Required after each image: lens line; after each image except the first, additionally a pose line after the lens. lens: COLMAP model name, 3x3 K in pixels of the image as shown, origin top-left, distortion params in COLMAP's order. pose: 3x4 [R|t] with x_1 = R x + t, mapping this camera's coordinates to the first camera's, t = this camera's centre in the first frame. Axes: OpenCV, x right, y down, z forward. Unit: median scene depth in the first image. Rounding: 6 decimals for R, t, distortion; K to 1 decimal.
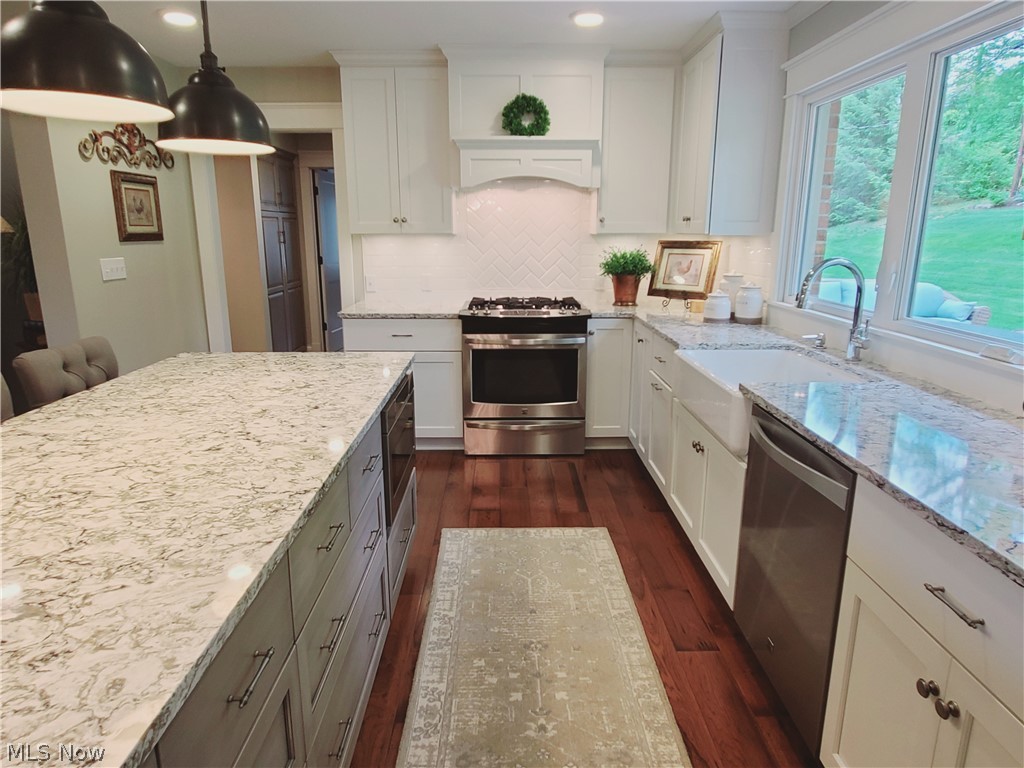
lens RADIAL K [[632.1, 0, 515.1], [0, 632.1, 380.8], [0, 0, 1]] dist [0.000883, -0.004468]
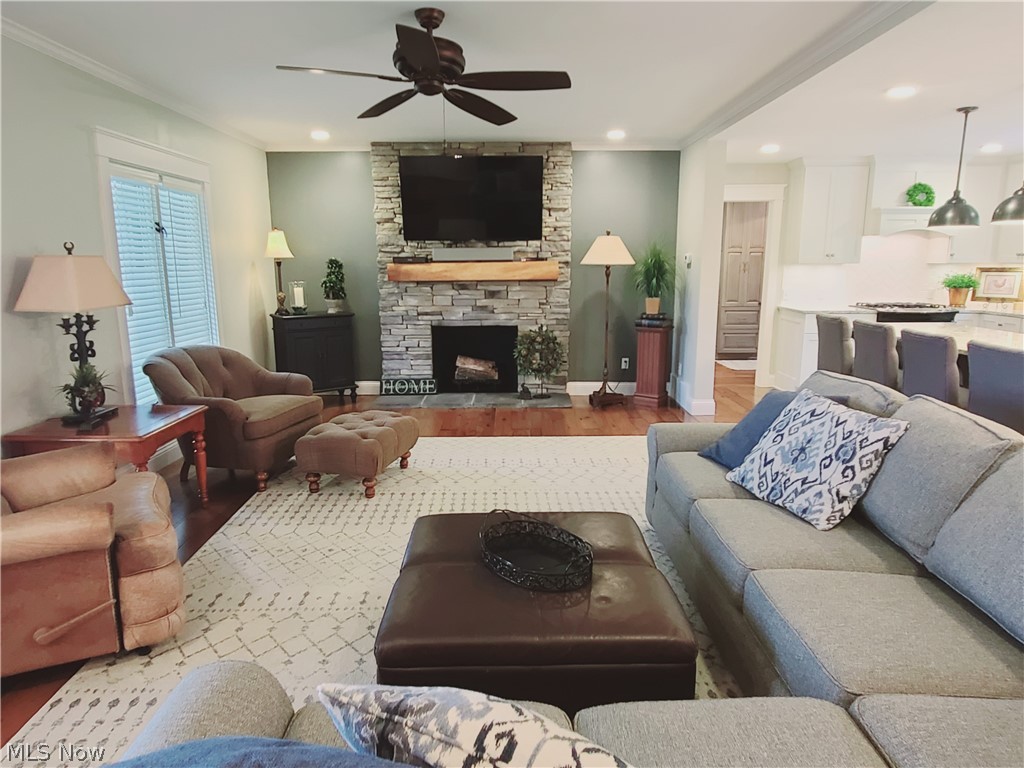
lens RADIAL K [[632.1, 0, 512.1], [0, 632.1, 377.5], [0, 0, 1]] dist [0.000883, -0.004468]
pose [[0.999803, 0.001821, -0.019774, -1.055237], [-0.002803, 0.998758, -0.049753, 0.163218], [0.019659, 0.049798, 0.998566, -0.706371]]
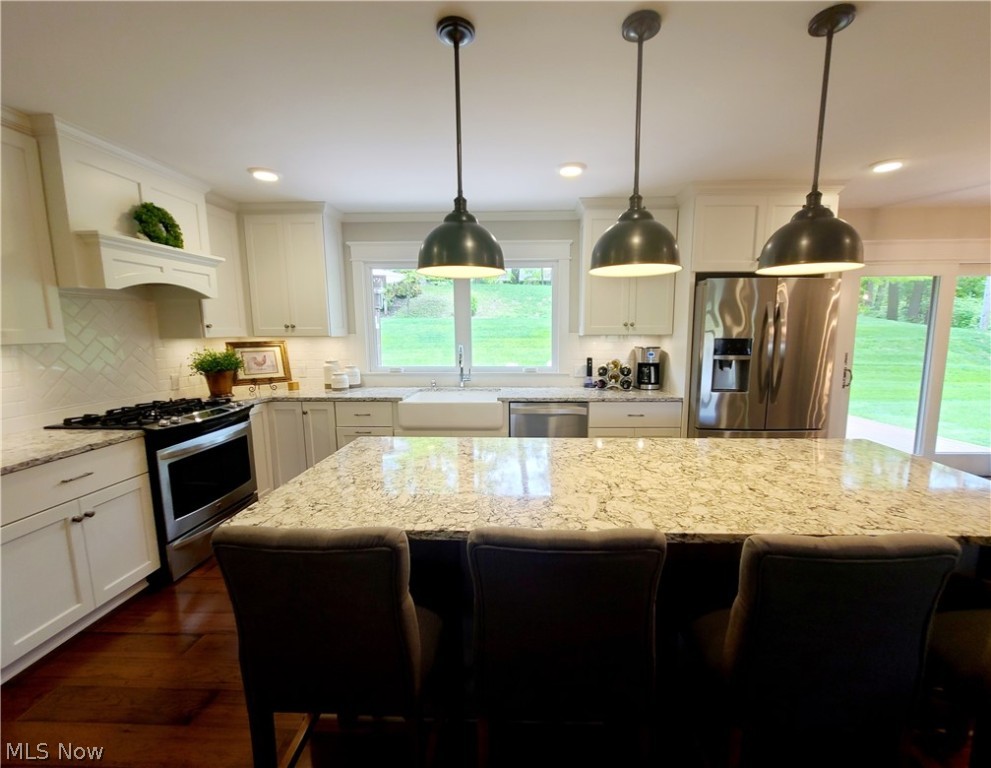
lens RADIAL K [[417.7, 0, 525.4], [0, 417.7, 388.0], [0, 0, 1]] dist [-0.015138, 0.000306]
pose [[0.040481, -0.142733, 0.988933, -0.647979], [0.235851, 0.963141, 0.129356, -0.115159], [-0.970946, 0.228005, 0.072653, 0.440492]]
